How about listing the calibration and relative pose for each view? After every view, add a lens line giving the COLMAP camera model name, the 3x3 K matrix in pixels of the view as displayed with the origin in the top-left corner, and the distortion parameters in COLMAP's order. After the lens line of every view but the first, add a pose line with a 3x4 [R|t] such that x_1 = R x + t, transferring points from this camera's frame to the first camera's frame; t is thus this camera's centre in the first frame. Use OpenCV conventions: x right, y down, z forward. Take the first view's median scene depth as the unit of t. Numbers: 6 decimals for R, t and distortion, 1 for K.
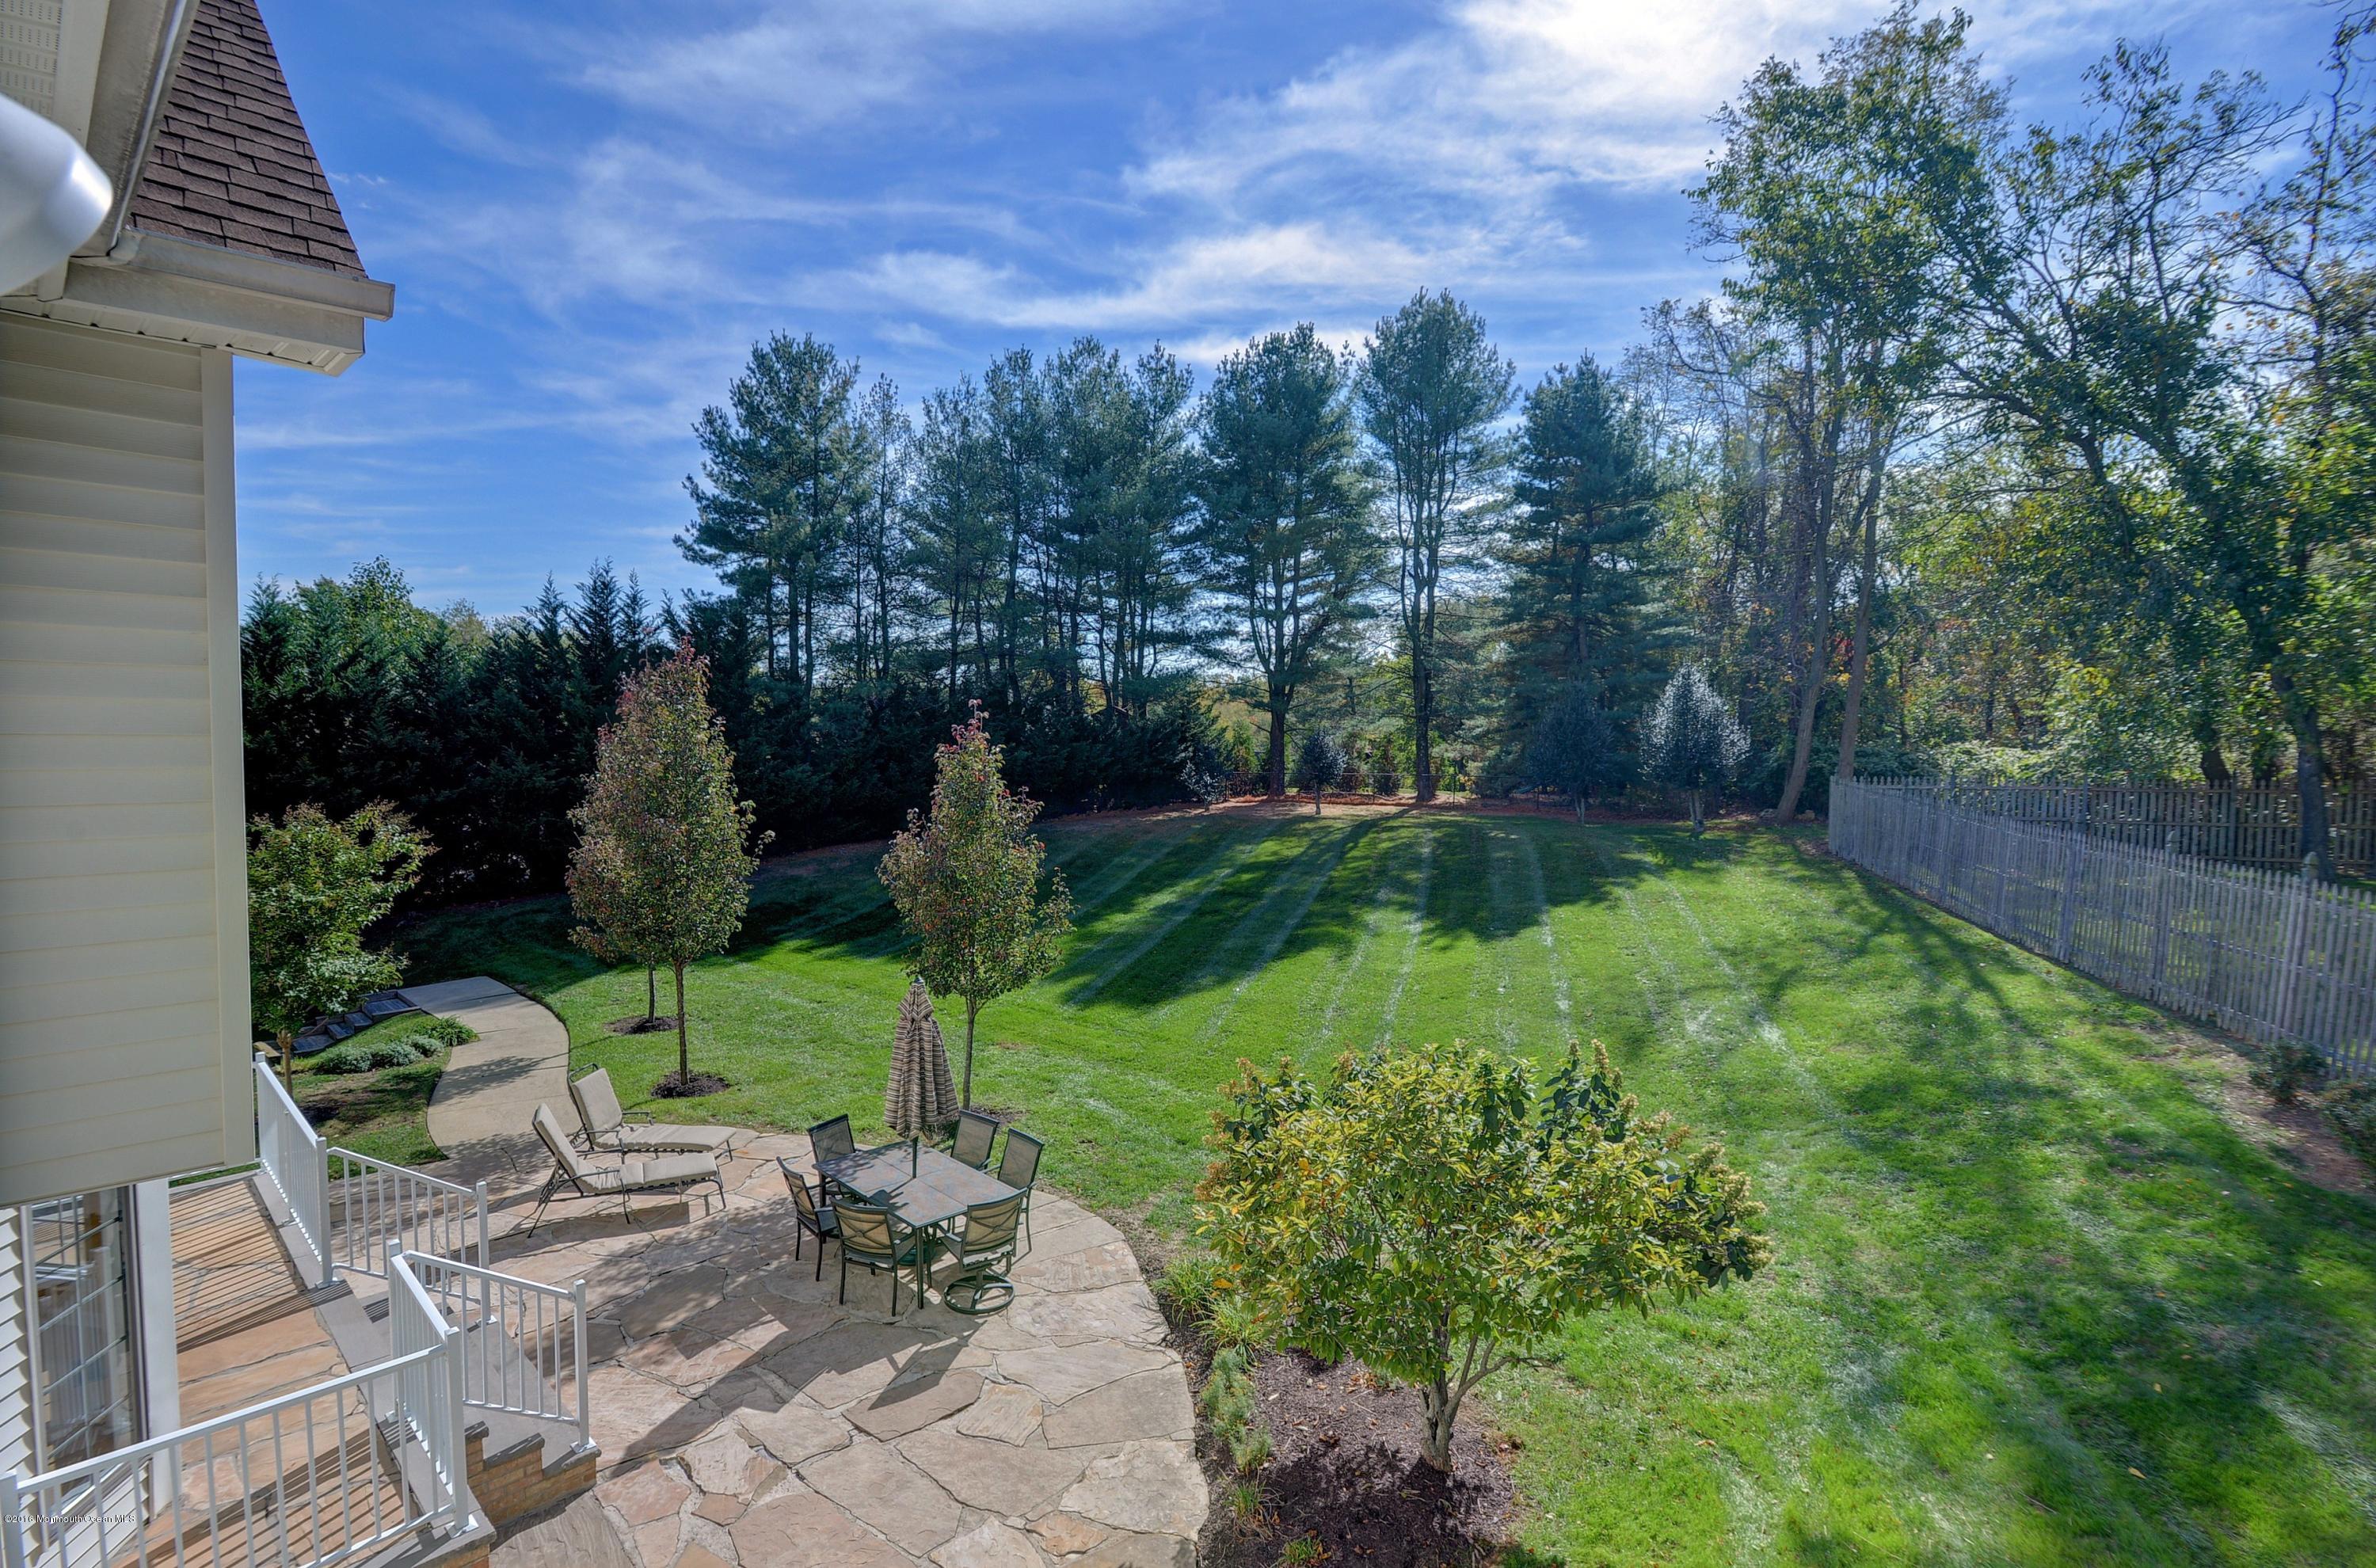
lens RADIAL K [[1190.5, 0, 1165.4], [0, 1190.5, 772.8], [0, 0, 1]] dist [-0.012152, -0.001008]
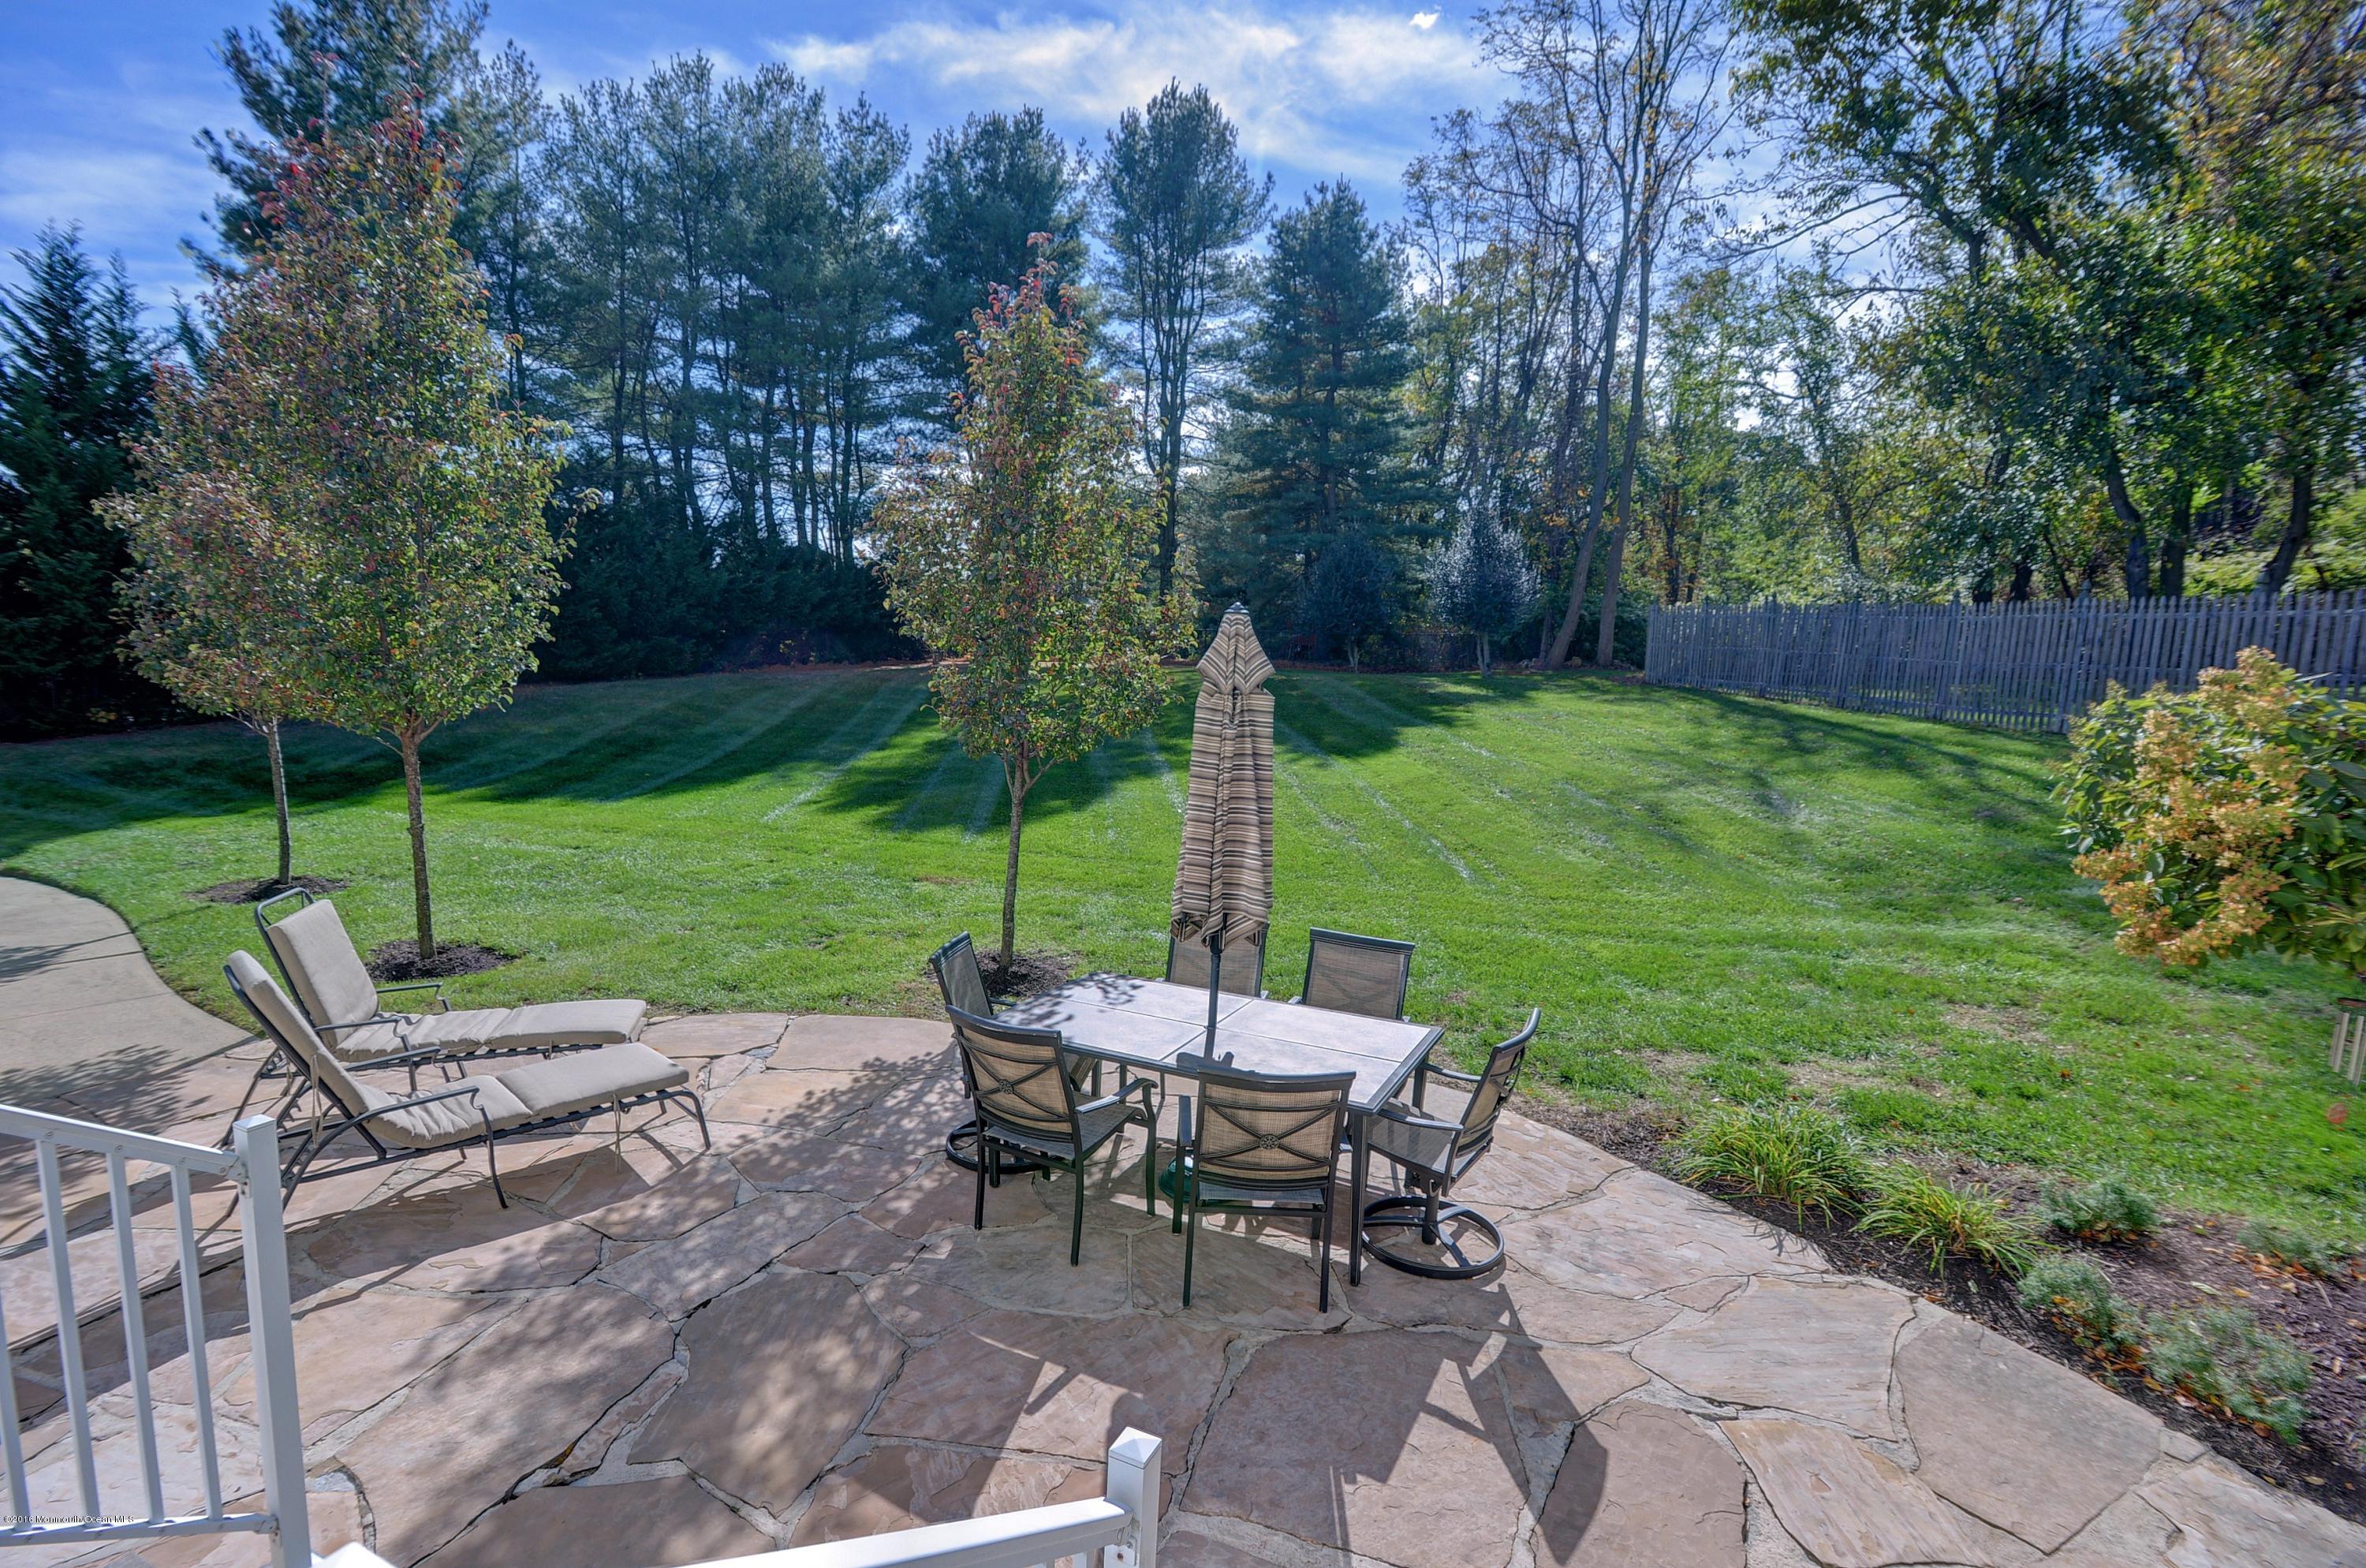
lens RADIAL K [[1185.6, 0, 1160.5], [0, 1185.6, 772.9], [0, 0, 1]] dist [-0.012152, -0.001008]
pose [[0.941567, -0.019232, 0.336277, -0.131413], [-0.003042, 0.997842, 0.065584, 0.069184], [-0.336813, -0.062775, 0.939477, 0.188366]]
